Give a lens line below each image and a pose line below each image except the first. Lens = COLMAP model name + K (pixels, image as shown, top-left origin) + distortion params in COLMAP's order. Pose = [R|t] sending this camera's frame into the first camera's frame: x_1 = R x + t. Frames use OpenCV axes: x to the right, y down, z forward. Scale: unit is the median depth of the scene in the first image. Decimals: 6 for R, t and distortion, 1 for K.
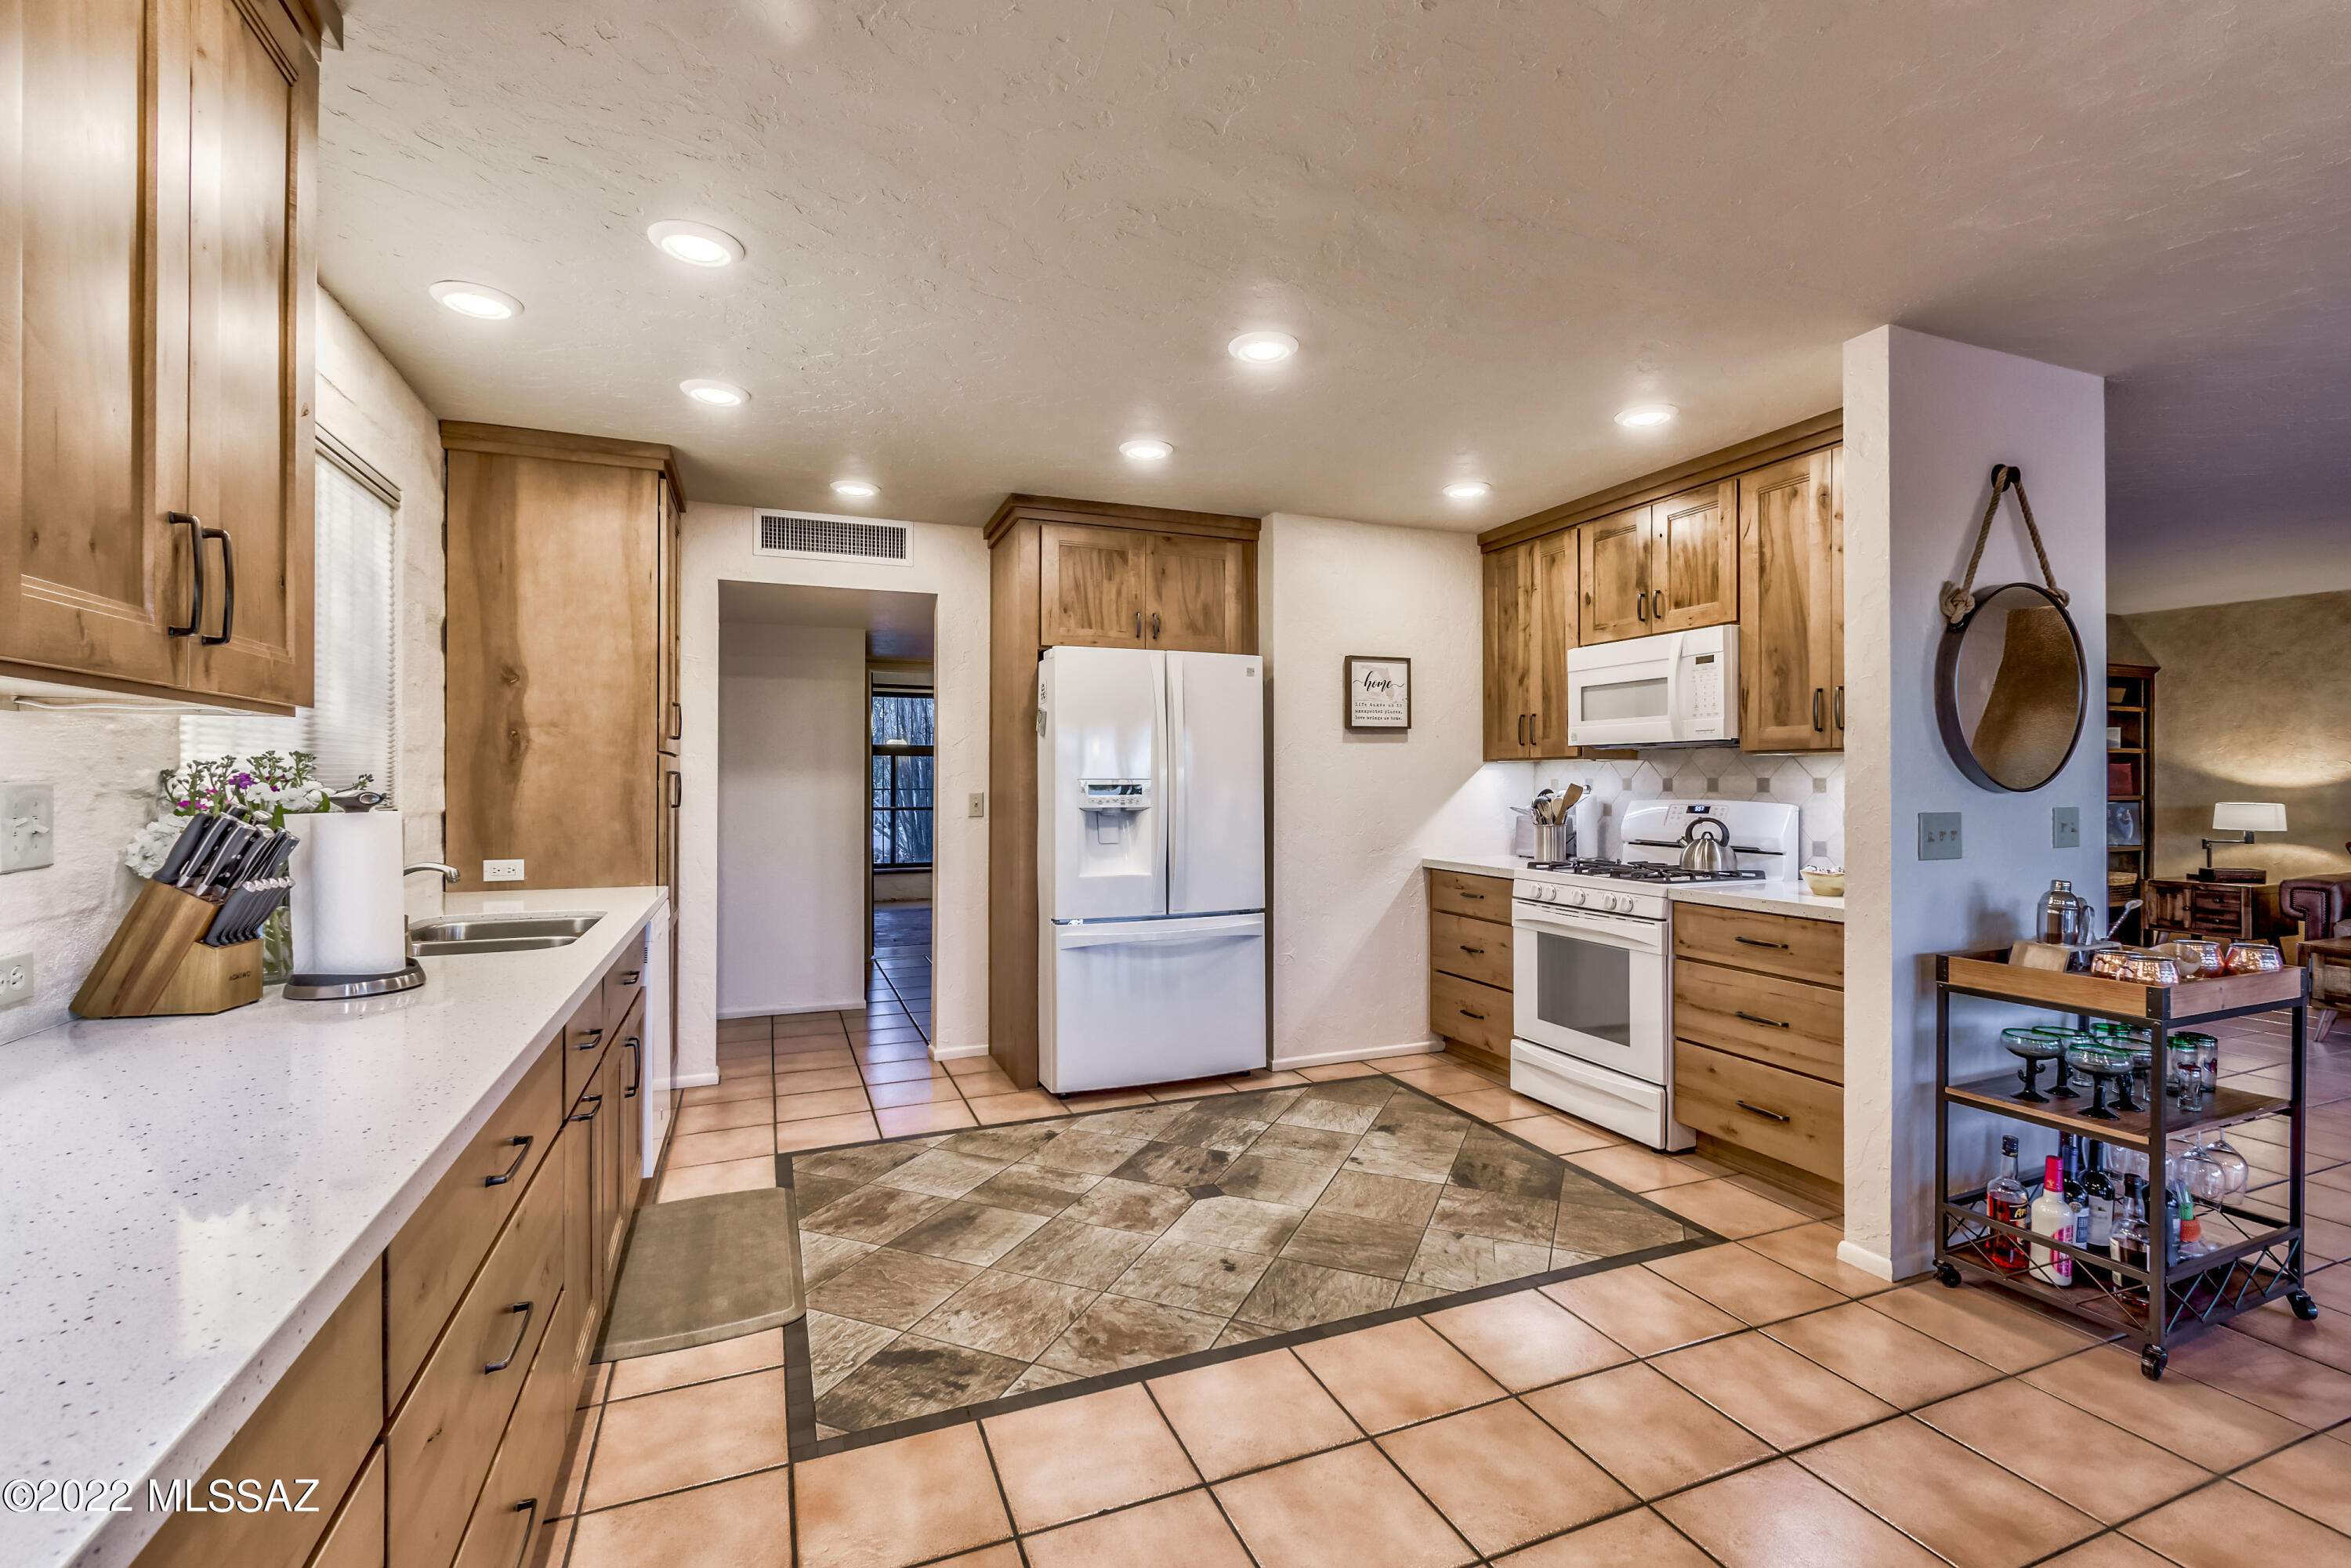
lens RADIAL K [[1037.9, 0, 1194.6], [0, 1037.9, 778.7], [0, 0, 1]] dist [0.004045, -0.000728]
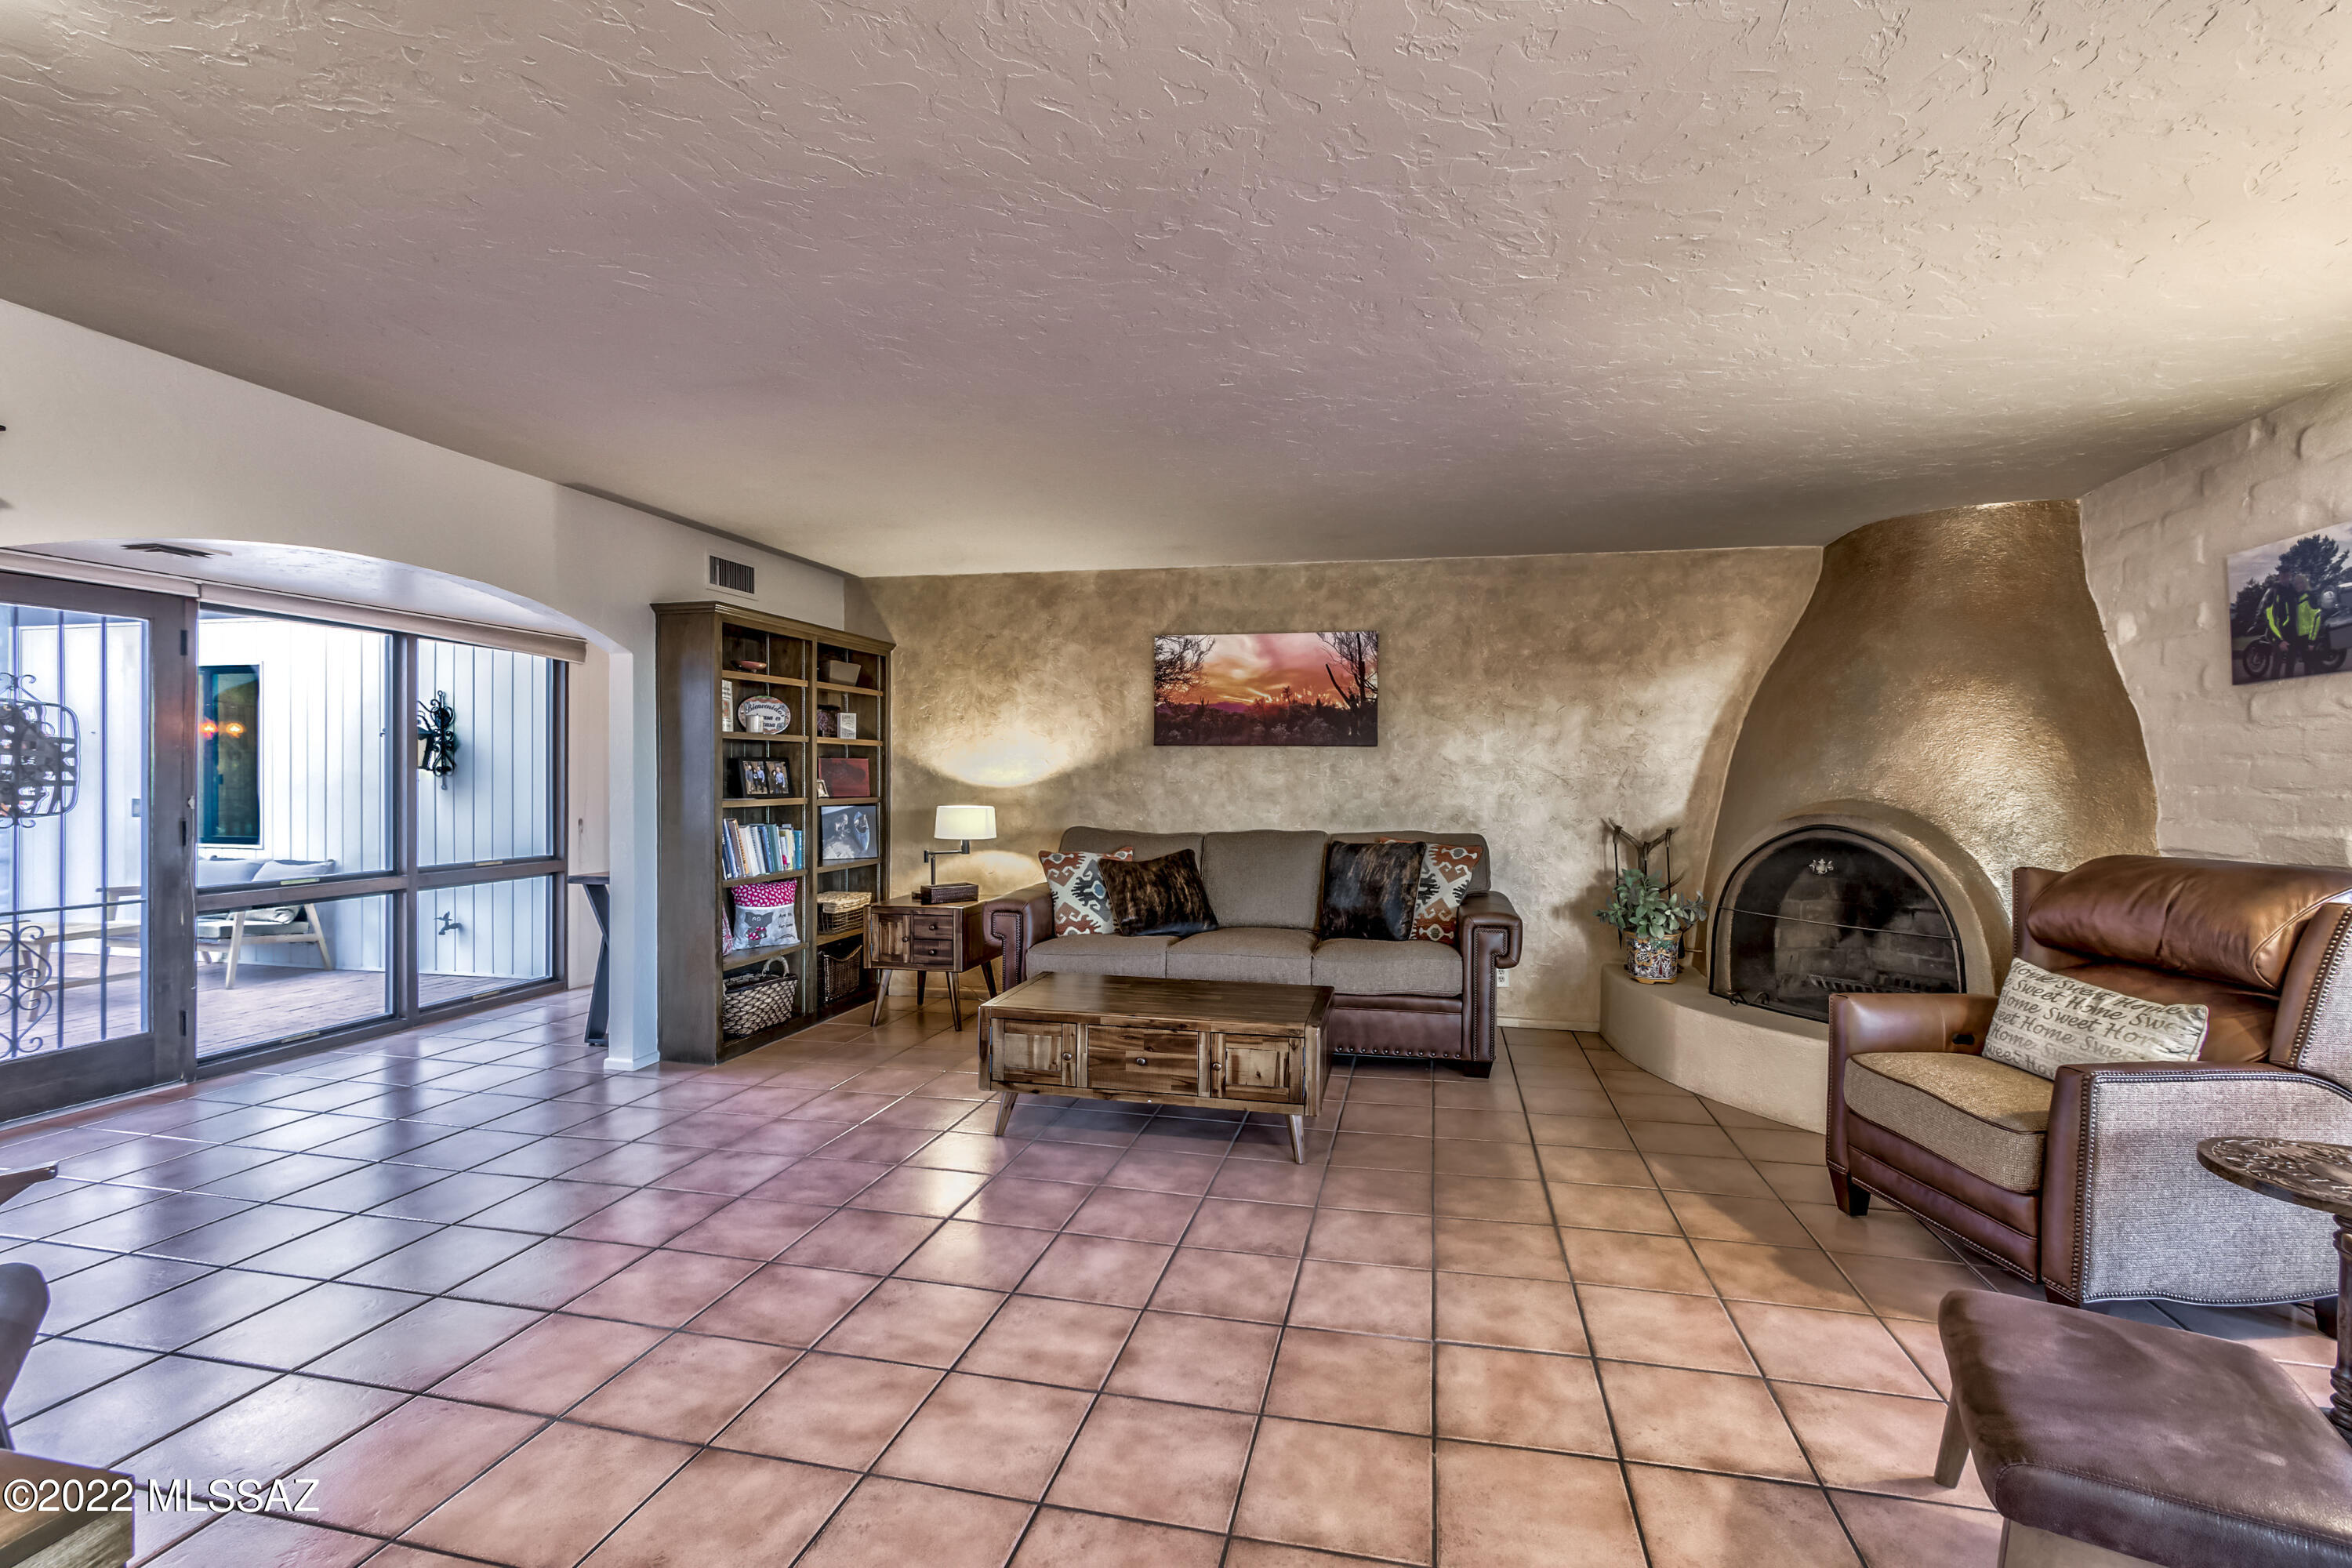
lens RADIAL K [[1038.4, 0, 1207.6], [0, 1038.4, 782.8], [0, 0, 1]] dist [0.004045, -0.000728]
pose [[0.572486, -0.005340, 0.819897, 0.738399], [-0.002609, 0.999962, 0.008335, -0.006114], [-0.819910, -0.006911, 0.572450, 0.603293]]
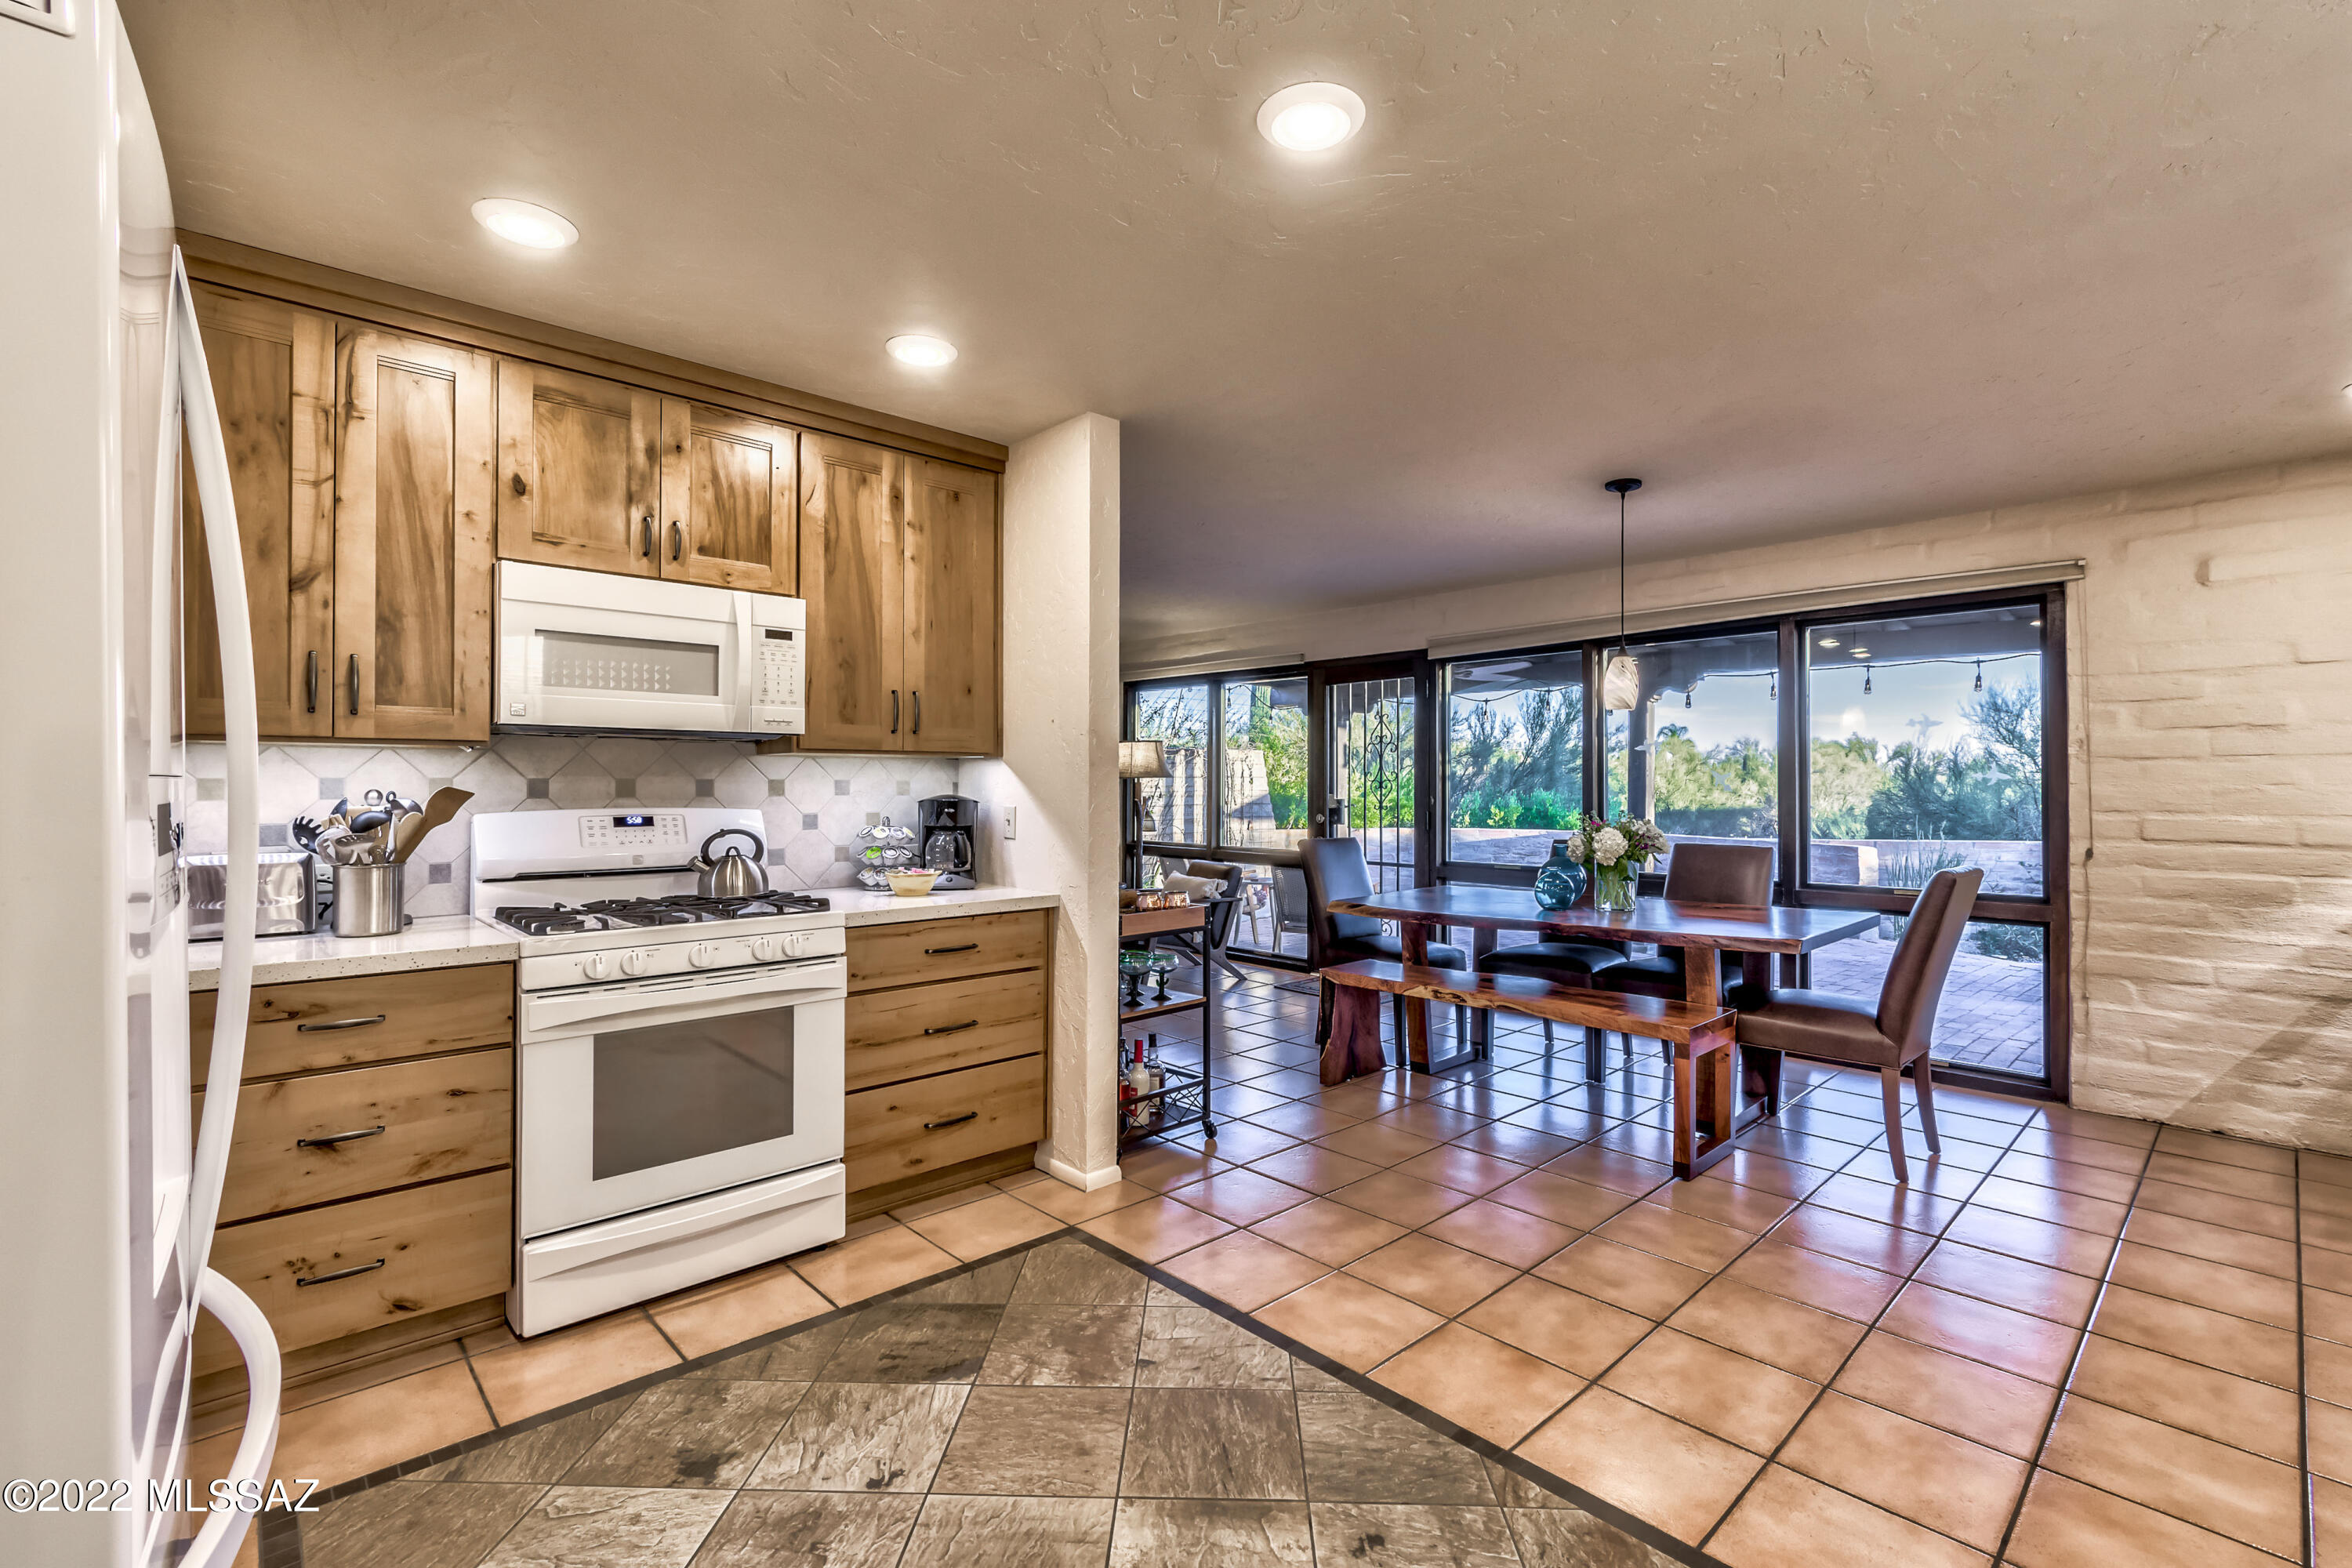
lens RADIAL K [[1038.4, 0, 1197.8], [0, 1038.4, 777.3], [0, 0, 1]] dist [0.004045, -0.000728]
pose [[-0.358121, 0.003815, 0.933667, -0.374997], [-0.002502, 0.999984, -0.005045, 0.000945], [-0.933672, -0.004143, -0.358106, 0.943654]]
